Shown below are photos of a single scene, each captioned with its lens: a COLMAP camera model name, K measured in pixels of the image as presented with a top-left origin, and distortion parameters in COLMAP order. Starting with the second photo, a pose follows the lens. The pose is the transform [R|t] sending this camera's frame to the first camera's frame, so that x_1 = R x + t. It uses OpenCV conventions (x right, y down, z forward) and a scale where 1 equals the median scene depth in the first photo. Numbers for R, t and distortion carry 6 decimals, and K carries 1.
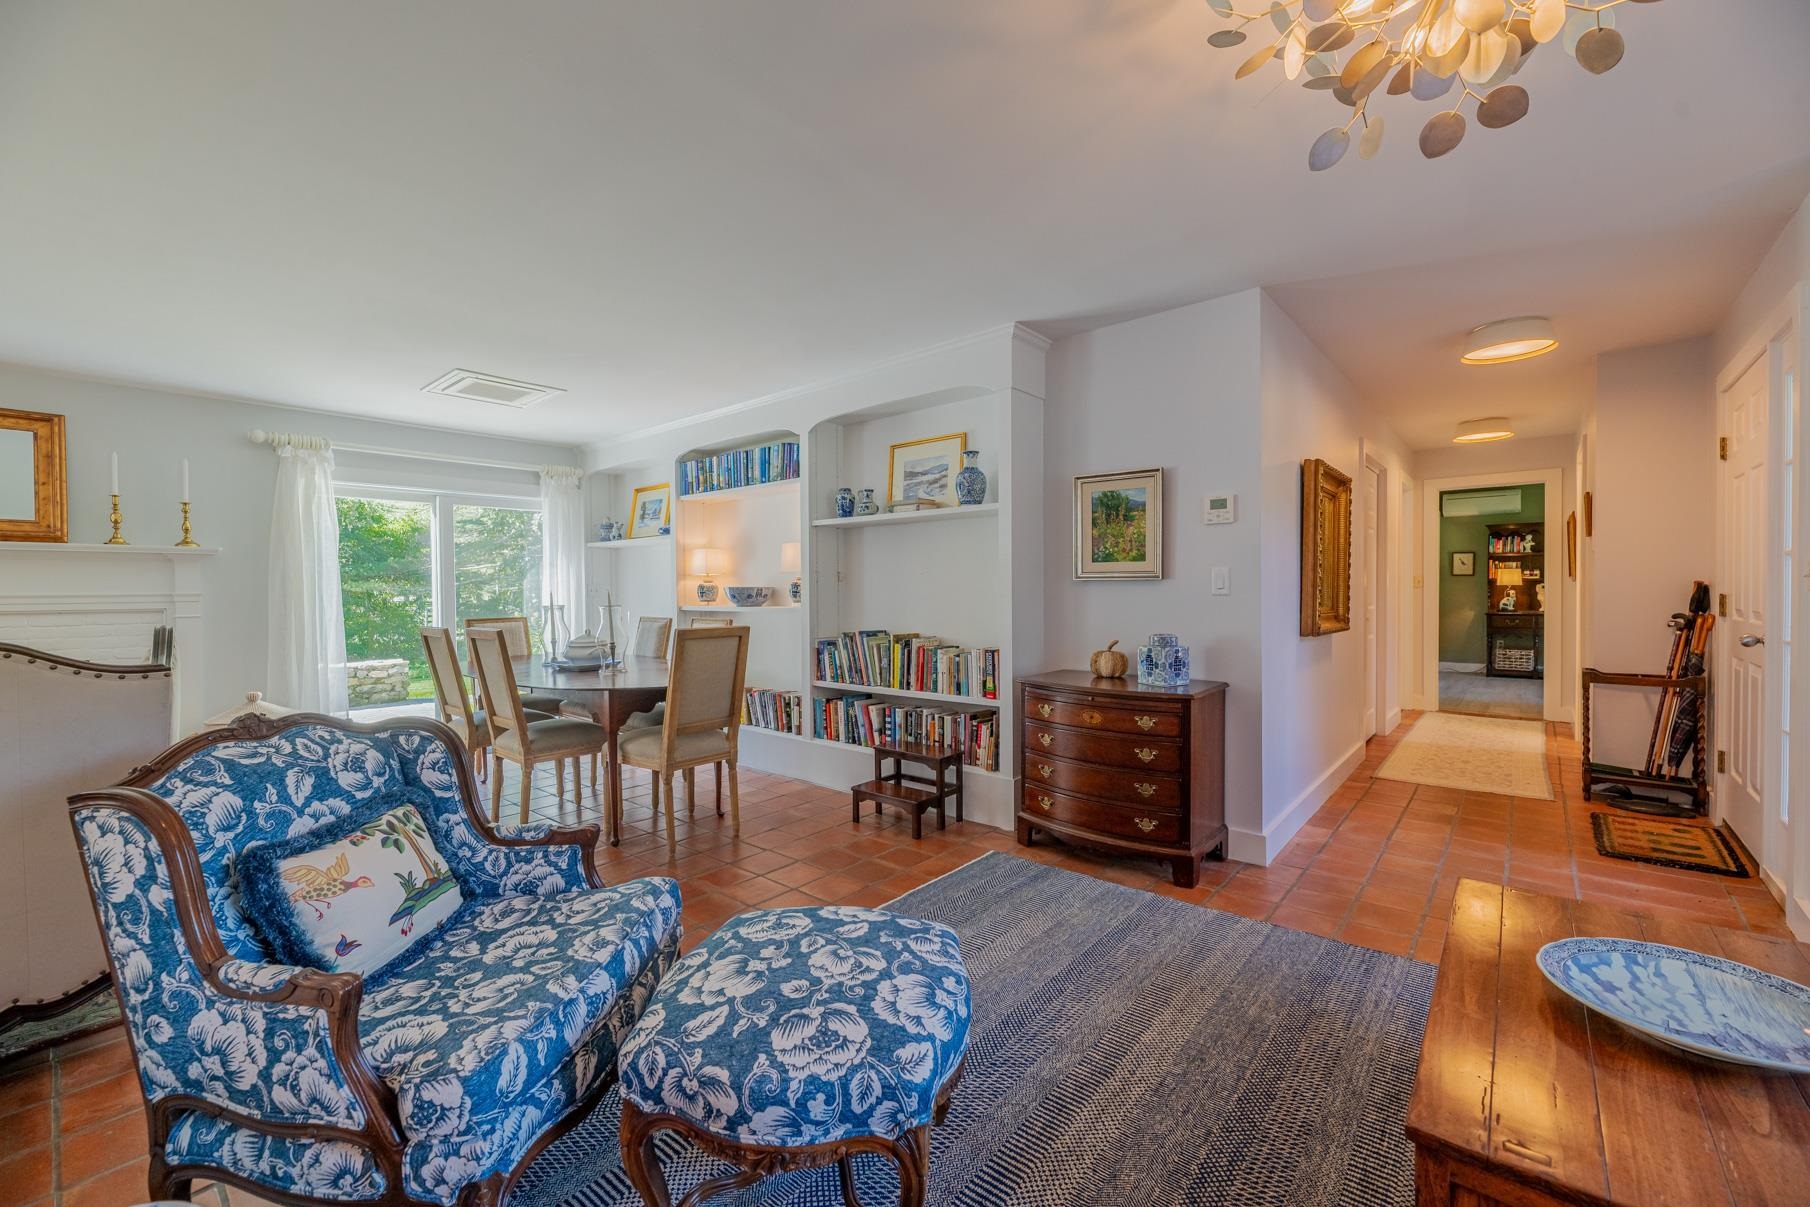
lens RADIAL K [[745.0, 0, 907.2], [0, 745.0, 605.3], [0, 0, 1]] dist [-0.015982, -0.000145]
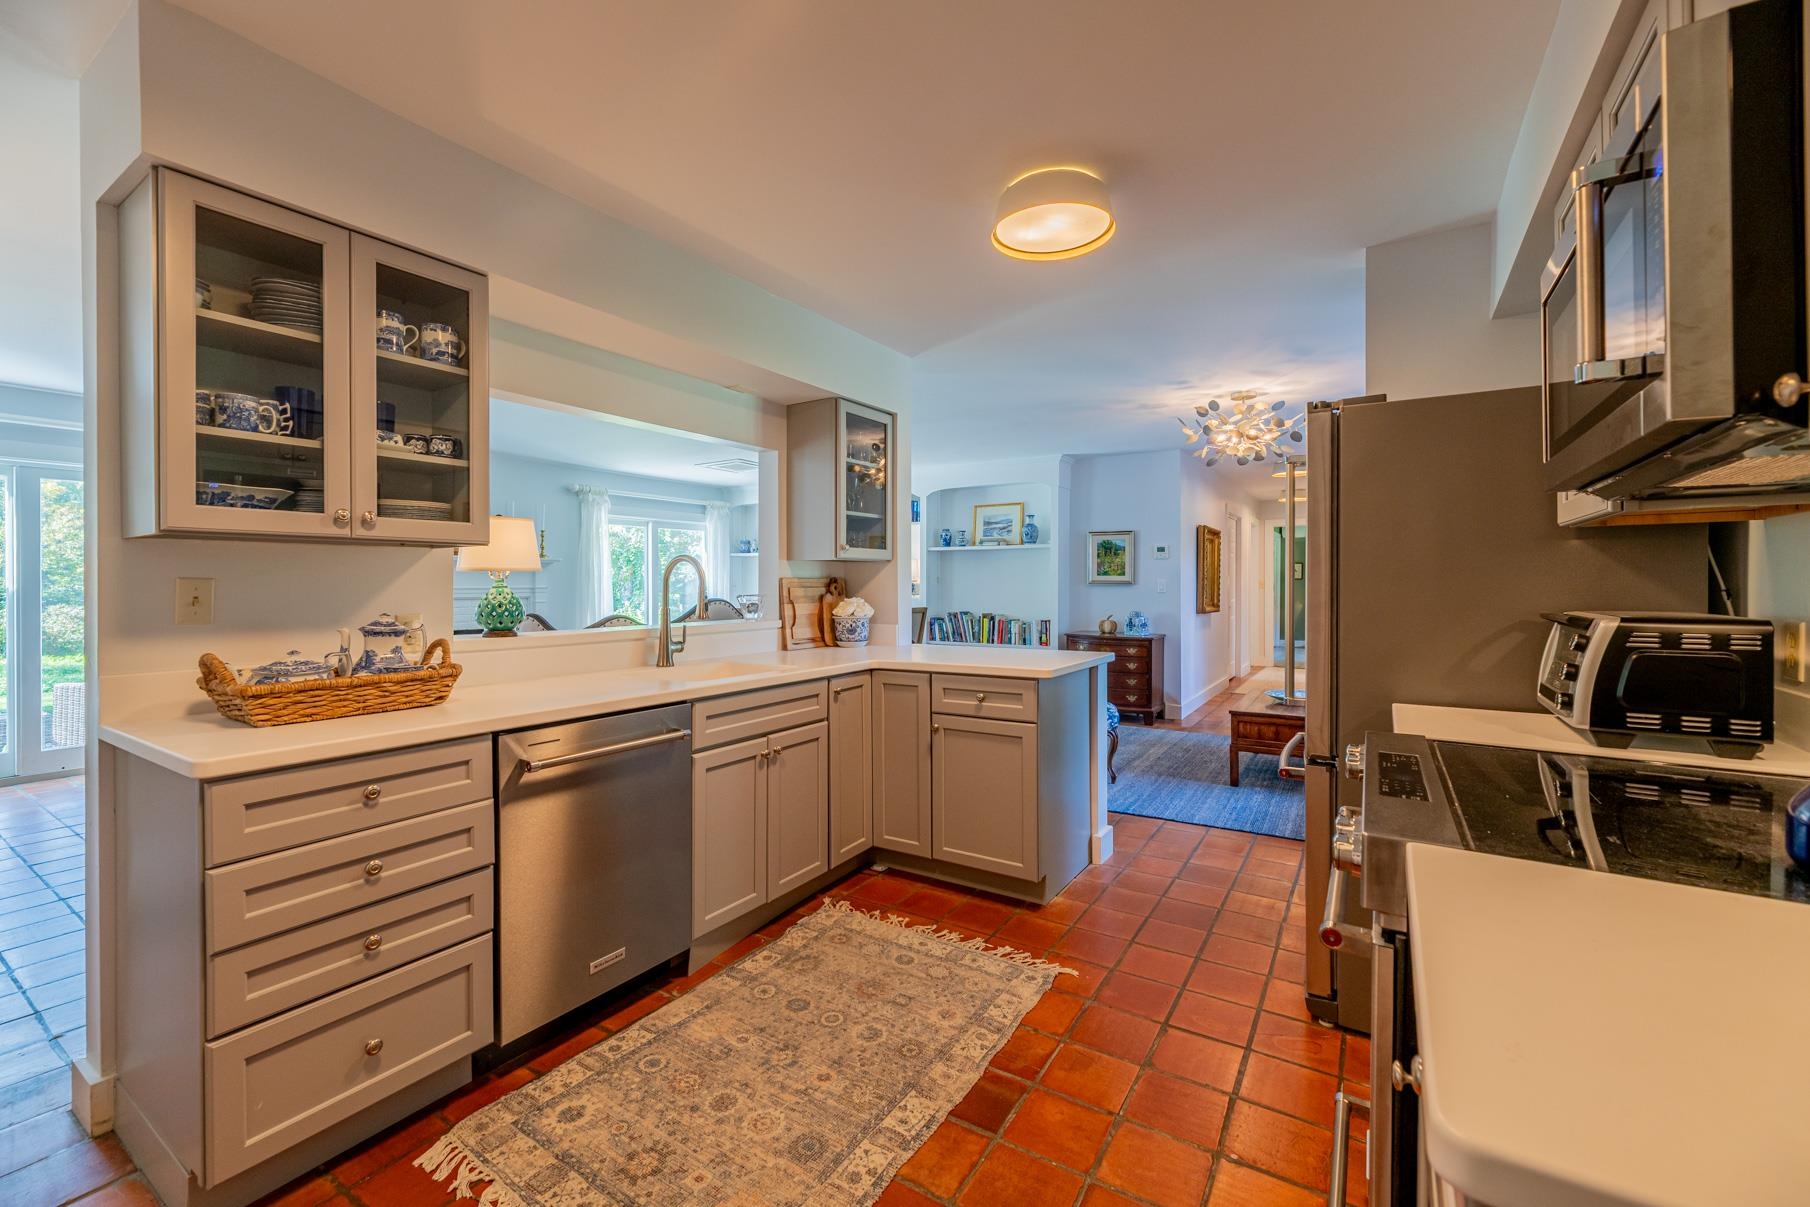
lens RADIAL K [[745.0, 0, 902.9], [0, 745.0, 592.3], [0, 0, 1]] dist [-0.015982, -0.000145]
pose [[0.991160, 0.006976, 0.132490, -0.497117], [-0.005700, 0.999934, -0.010007, 0.008086], [-0.132551, 0.009163, 0.991134, -0.842499]]
